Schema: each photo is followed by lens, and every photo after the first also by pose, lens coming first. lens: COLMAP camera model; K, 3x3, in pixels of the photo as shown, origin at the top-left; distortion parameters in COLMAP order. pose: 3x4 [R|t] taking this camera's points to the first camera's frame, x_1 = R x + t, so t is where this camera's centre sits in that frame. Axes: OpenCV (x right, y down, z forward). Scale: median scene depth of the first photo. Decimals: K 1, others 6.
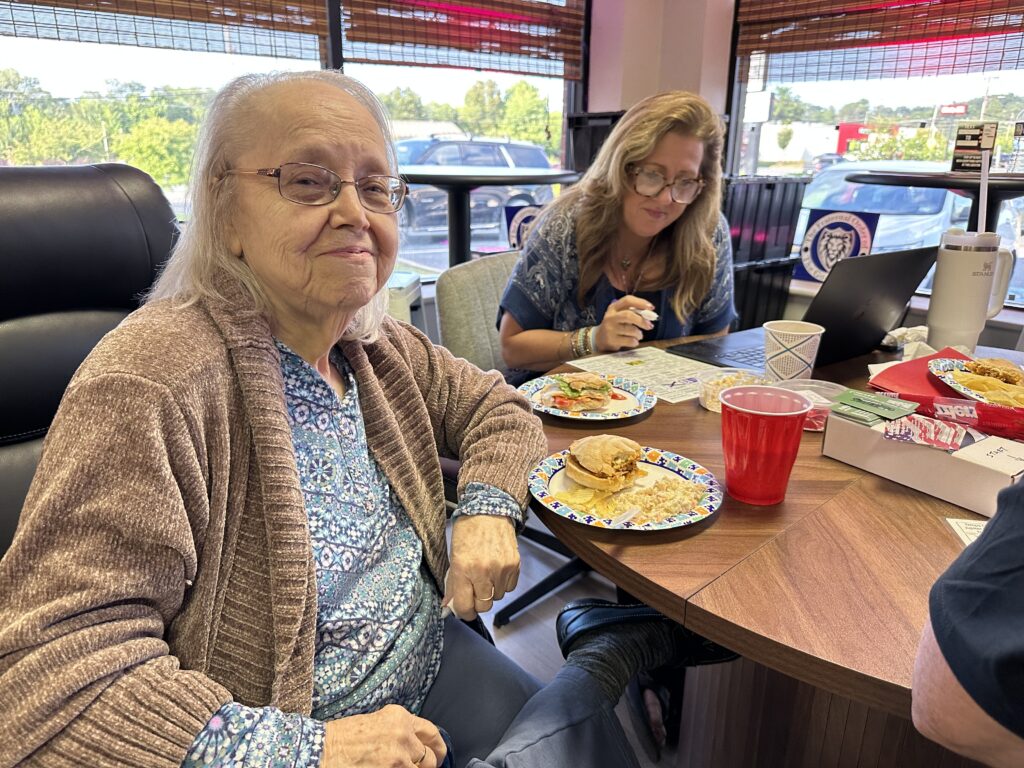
lens RADIAL K [[725.2, 0, 511.8], [0, 725.2, 383.0], [0, 0, 1]] dist [0.026287, -0.030599]
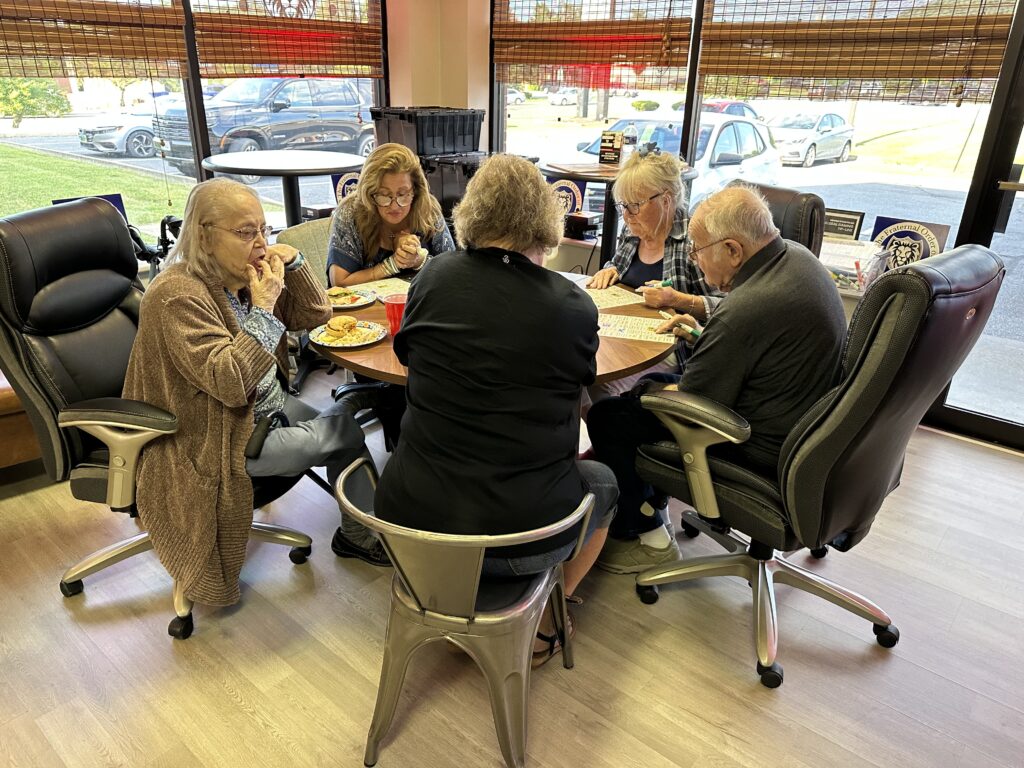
lens RADIAL K [[725.2, 0, 512.6], [0, 725.2, 377.7], [0, 0, 1]] dist [0.026287, -0.030599]
pose [[0.984695, -0.056228, 0.164967, 0.079990], [0.040448, 0.994413, 0.097504, 0.018430], [-0.169527, -0.089339, 0.981468, -0.437653]]
